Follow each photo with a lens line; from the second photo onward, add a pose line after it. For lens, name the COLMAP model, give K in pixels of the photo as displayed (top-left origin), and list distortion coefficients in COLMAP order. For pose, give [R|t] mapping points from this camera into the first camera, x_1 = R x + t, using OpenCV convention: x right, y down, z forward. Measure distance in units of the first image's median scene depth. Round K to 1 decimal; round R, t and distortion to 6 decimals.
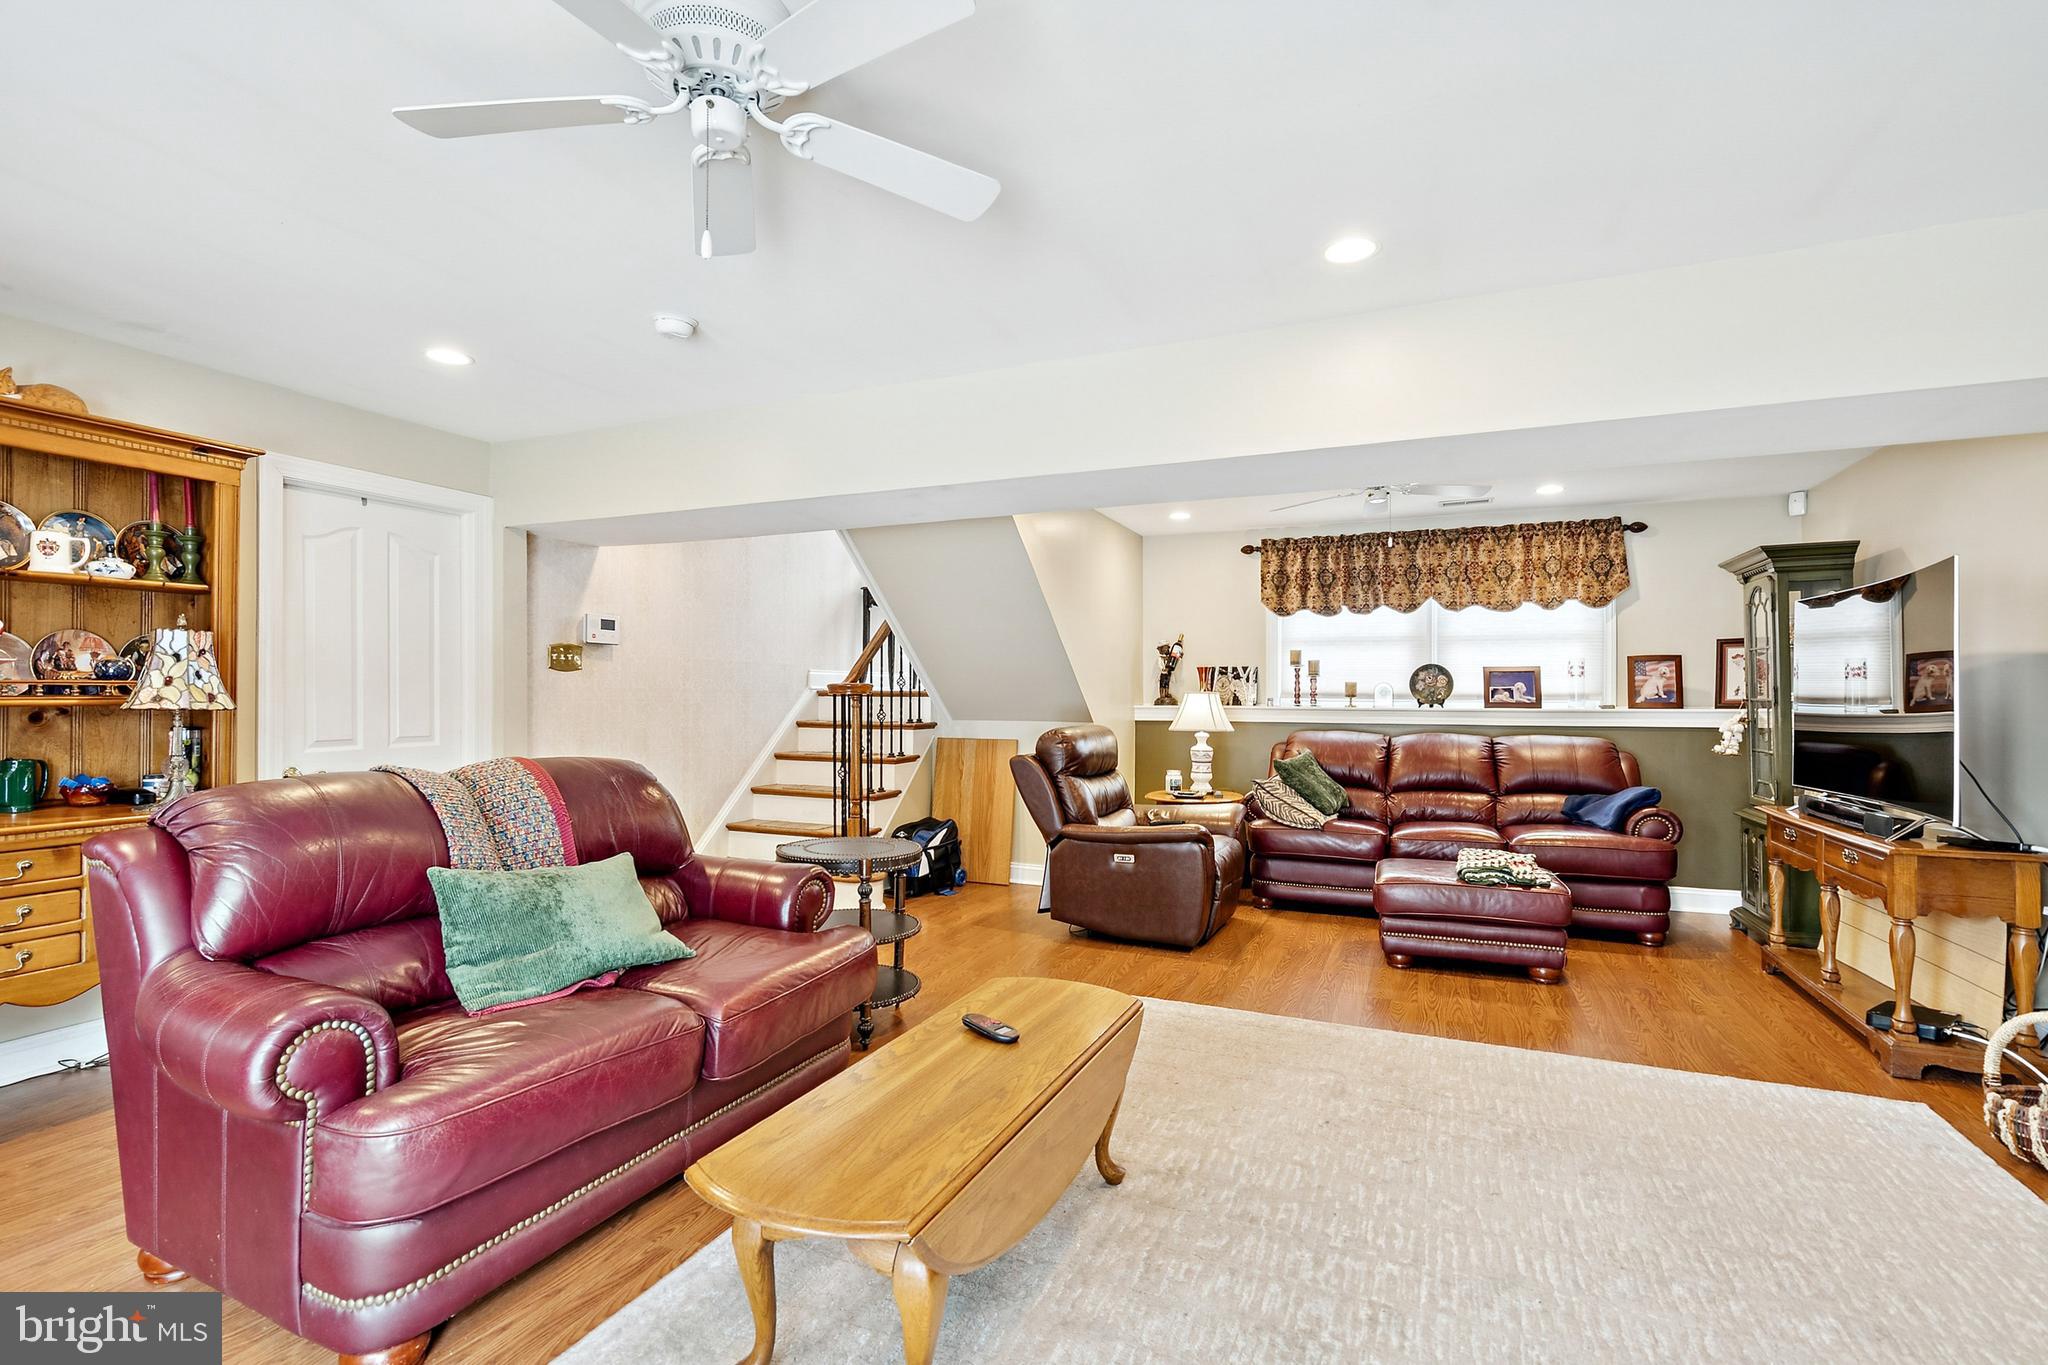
lens RADIAL K [[946.7, 0, 1018.3], [0, 946.7, 693.1], [0, 0, 1]] dist [-0.000335, -0.000072]
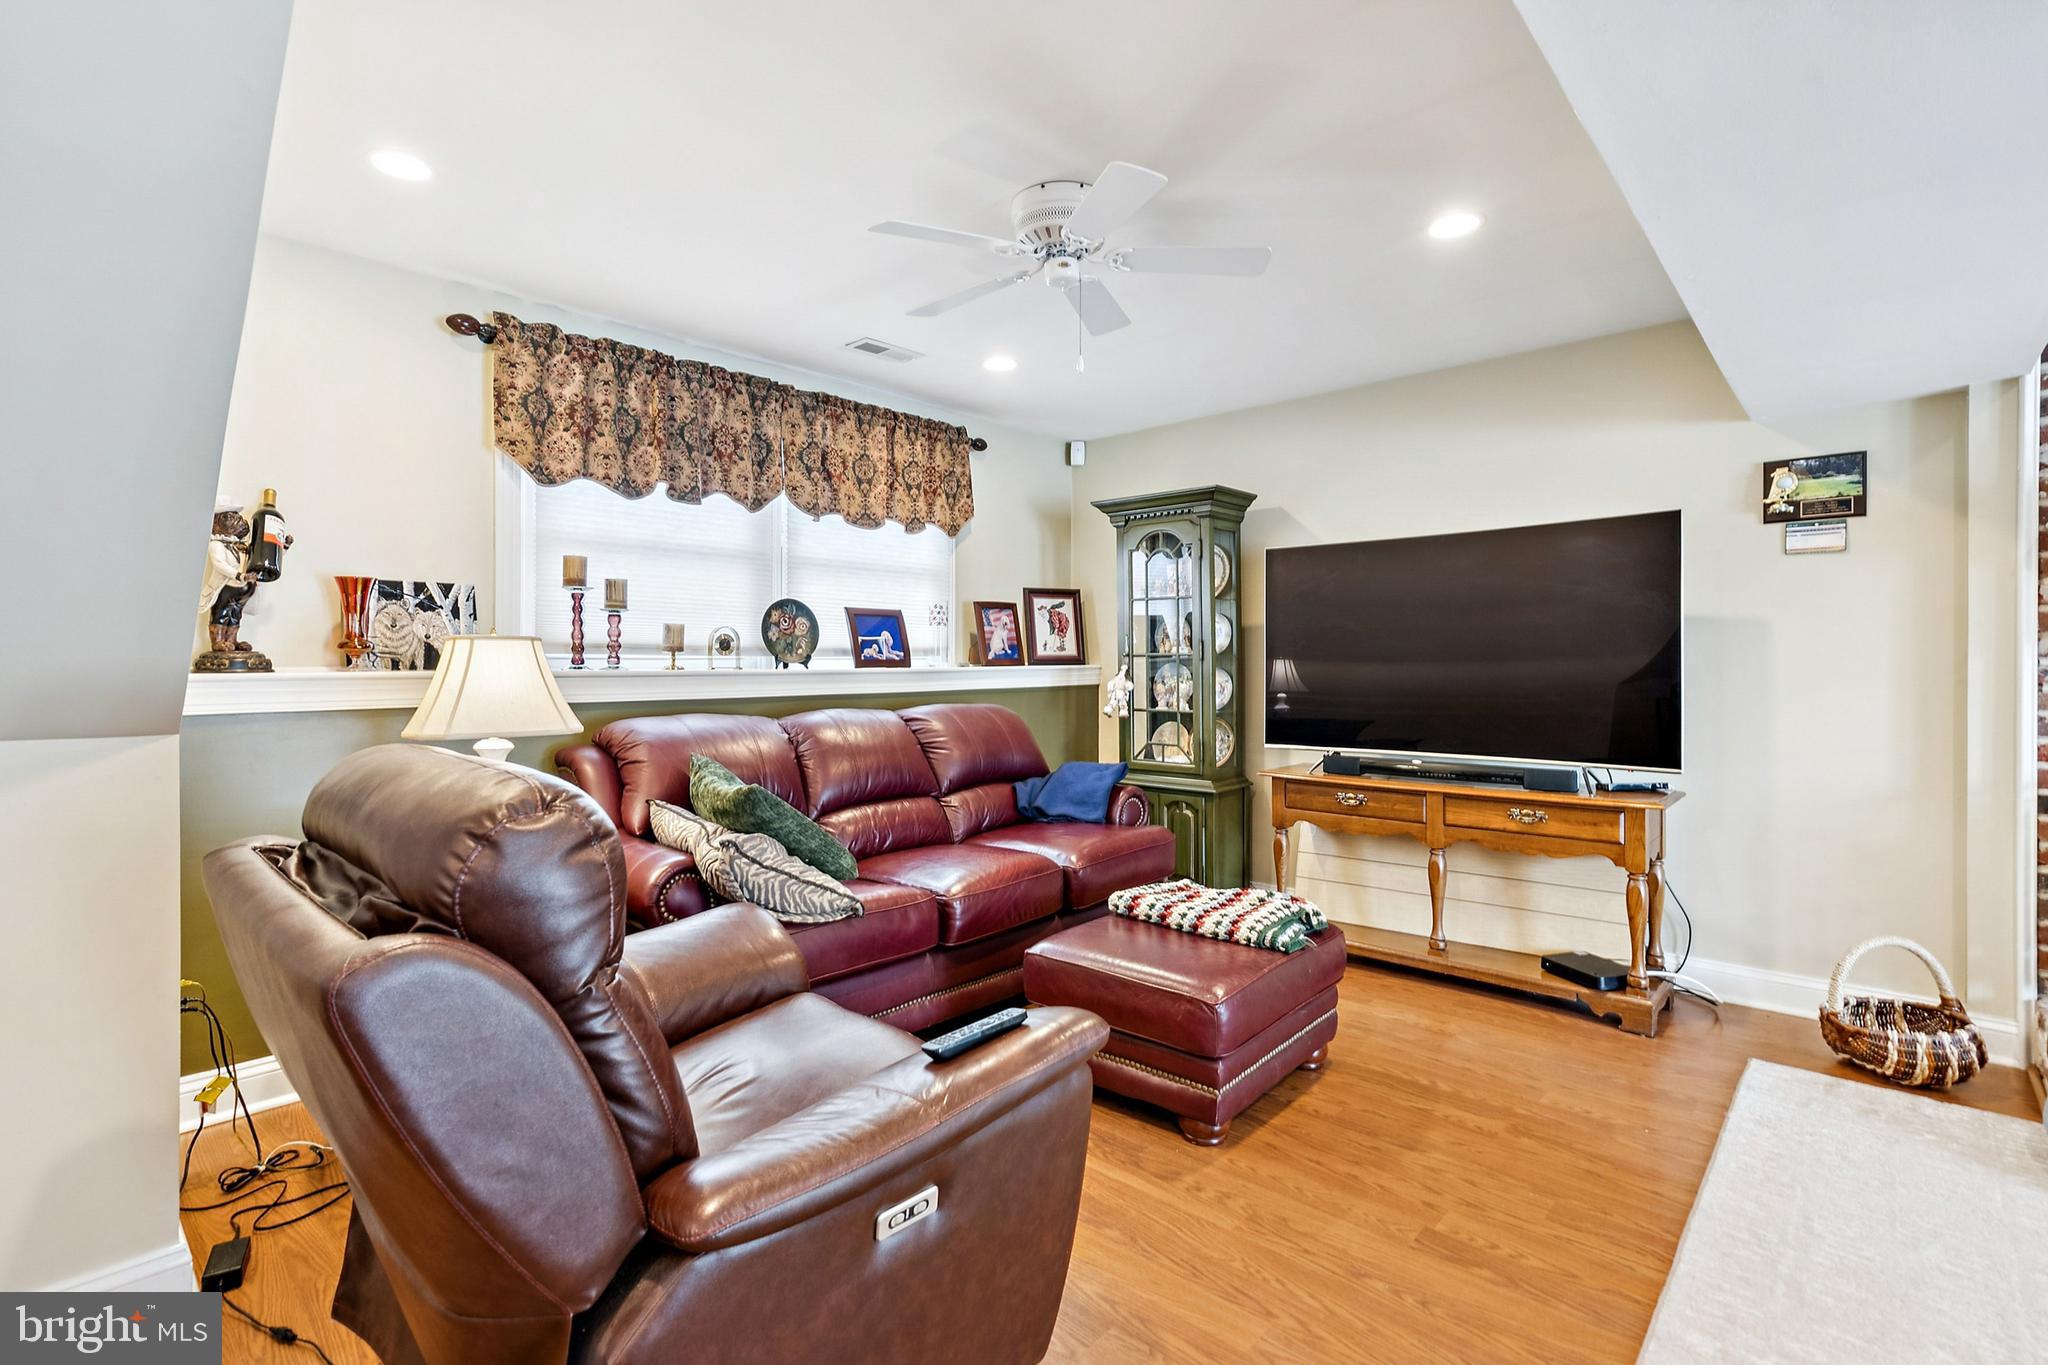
lens RADIAL K [[950.0, 0, 1018.2], [0, 950.0, 669.7], [0, 0, 1]] dist [-0.001970, -0.000460]
pose [[0.337404, -0.013226, 0.941267, -0.103395], [-0.000567, 0.999898, 0.014253, 0.007102], [-0.941360, -0.005343, 0.337362, 0.643211]]
